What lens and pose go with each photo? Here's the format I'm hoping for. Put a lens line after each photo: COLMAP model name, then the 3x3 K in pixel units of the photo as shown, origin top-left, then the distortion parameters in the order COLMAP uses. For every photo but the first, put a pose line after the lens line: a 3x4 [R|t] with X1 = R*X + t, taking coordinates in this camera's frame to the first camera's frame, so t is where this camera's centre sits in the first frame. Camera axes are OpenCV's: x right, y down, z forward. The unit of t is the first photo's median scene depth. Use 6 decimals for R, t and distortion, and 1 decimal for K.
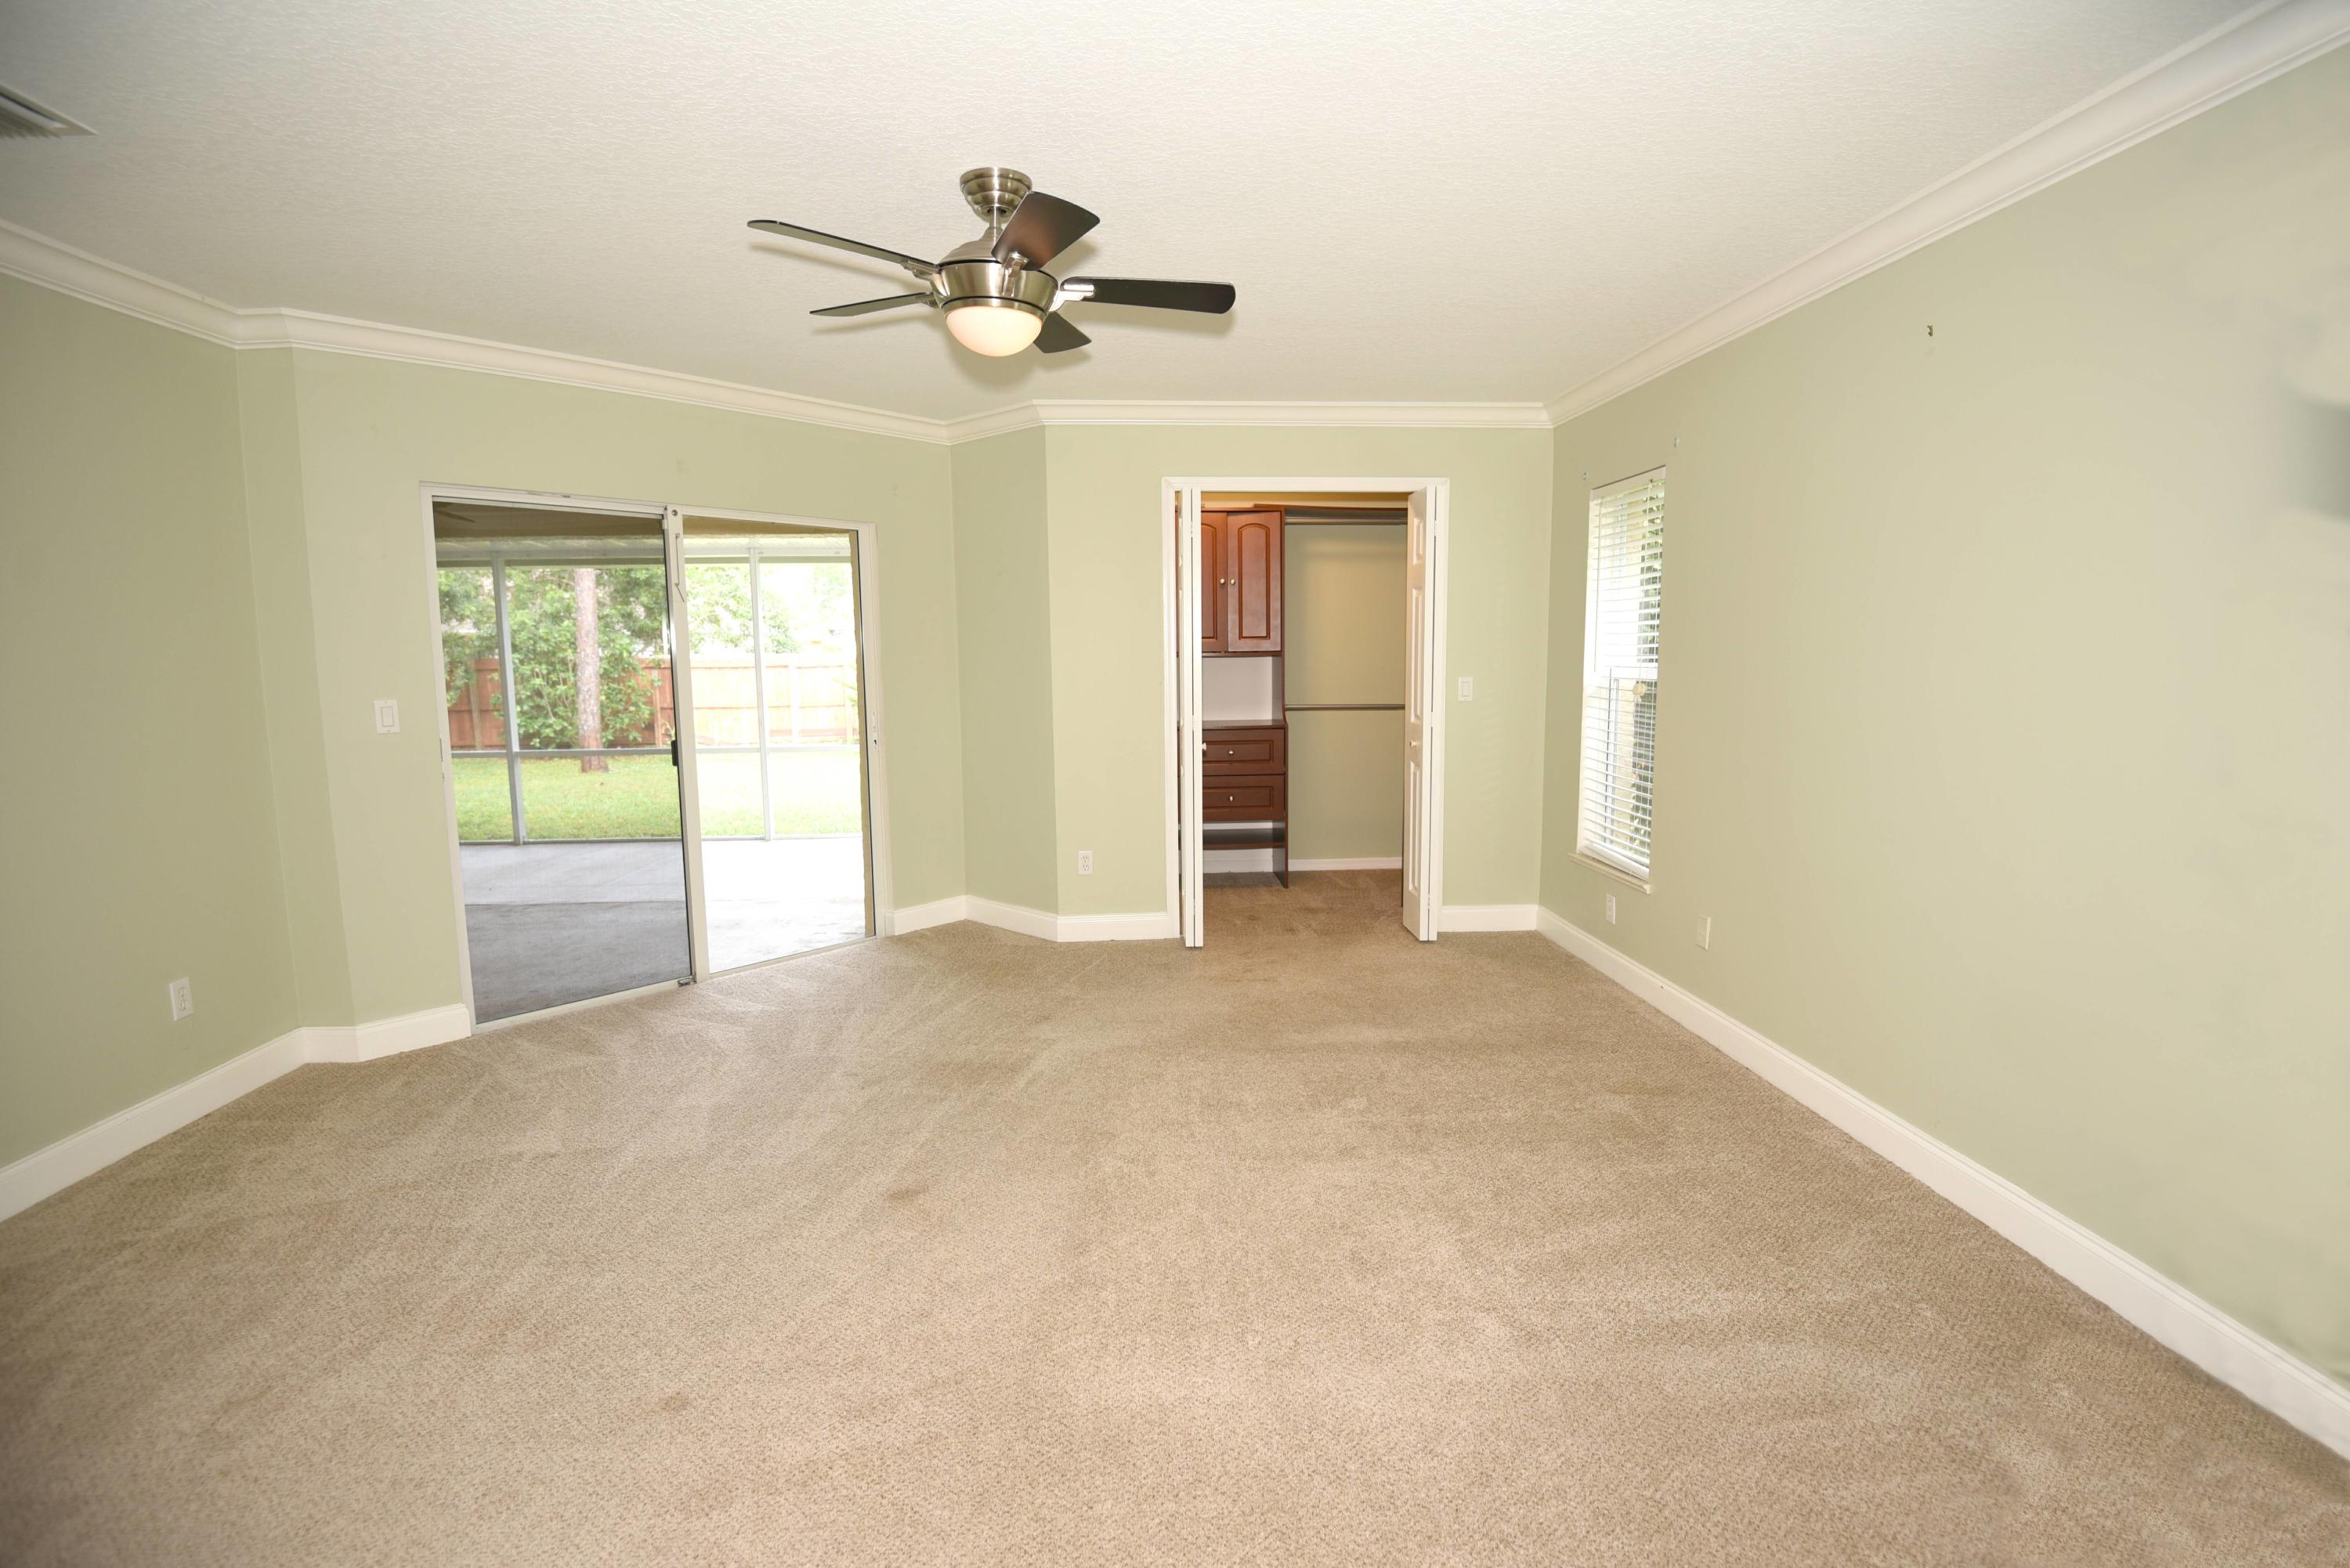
lens RADIAL K [[1154.7, 0, 1175.0], [0, 1154.7, 784.0], [0, 0, 1]] dist [0.001184, -0.000001]
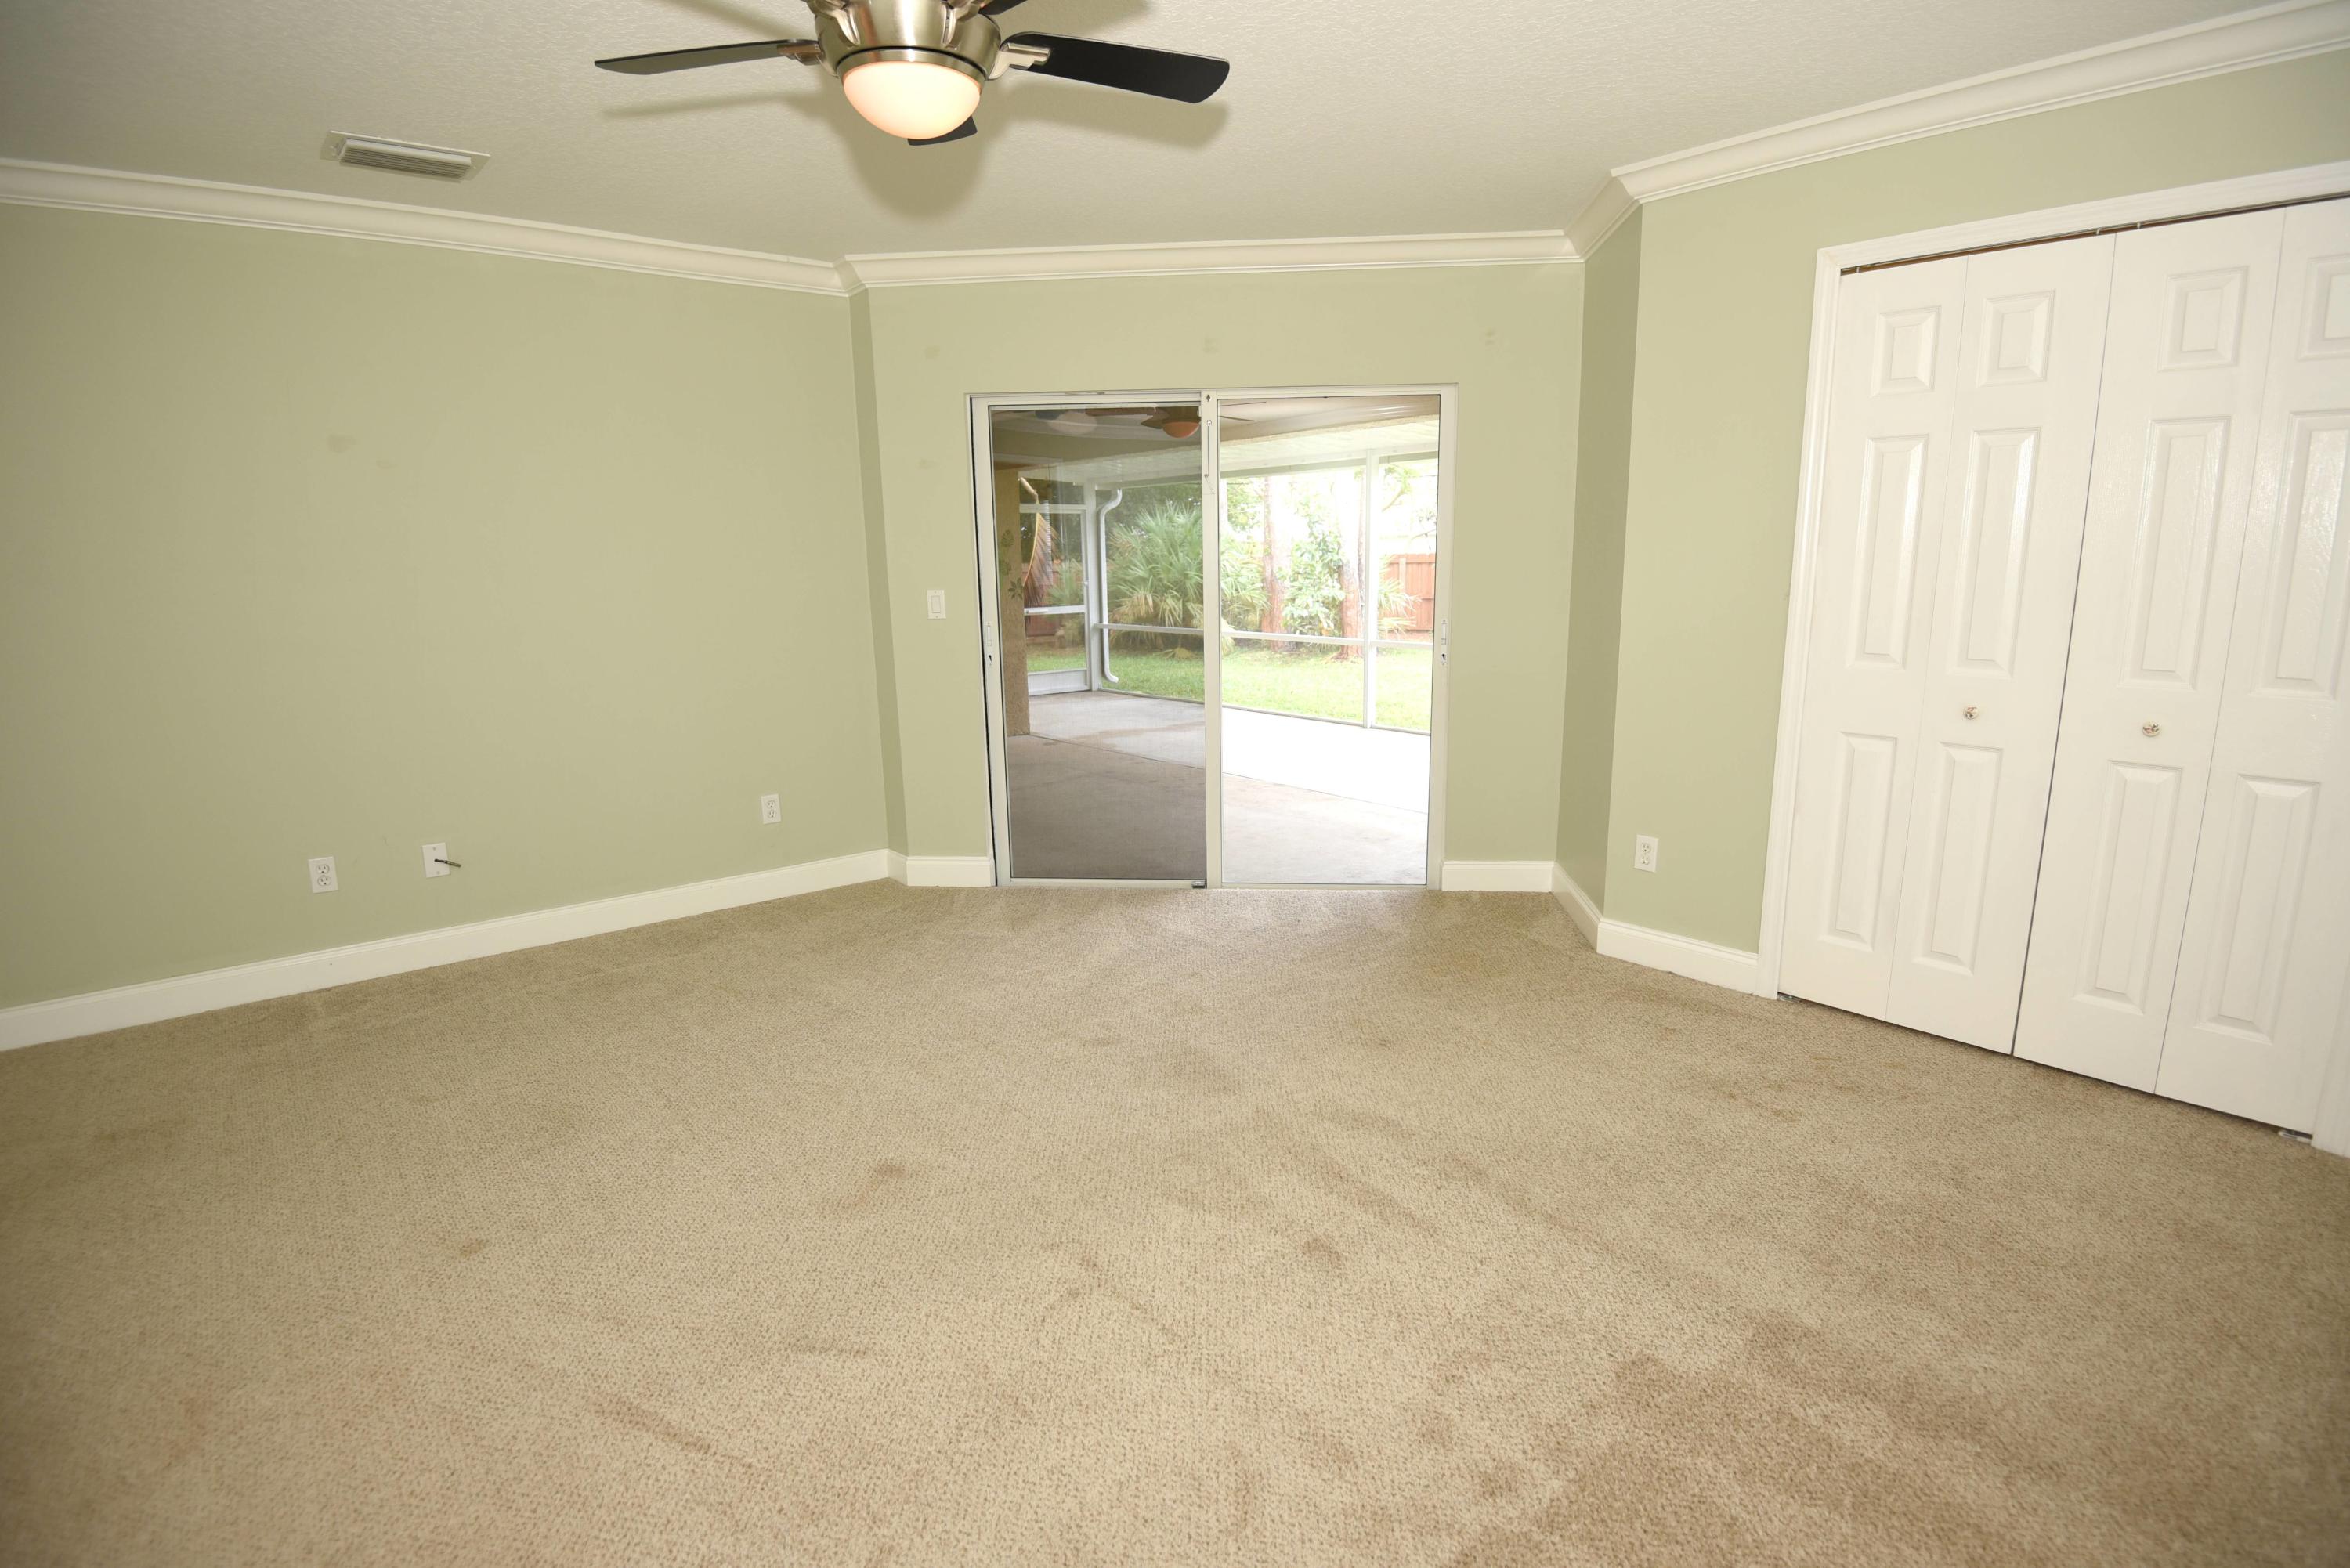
lens RADIAL K [[1147.1, 0, 1175.0], [0, 1147.1, 784.0], [0, 0, 1]] dist [0.023904, -0.000124]
pose [[0.586522, 0.163114, -0.793338, 0.370981], [-0.088535, 0.986553, 0.137386, -0.053538], [0.805080, -0.010342, 0.593077, 0.445079]]
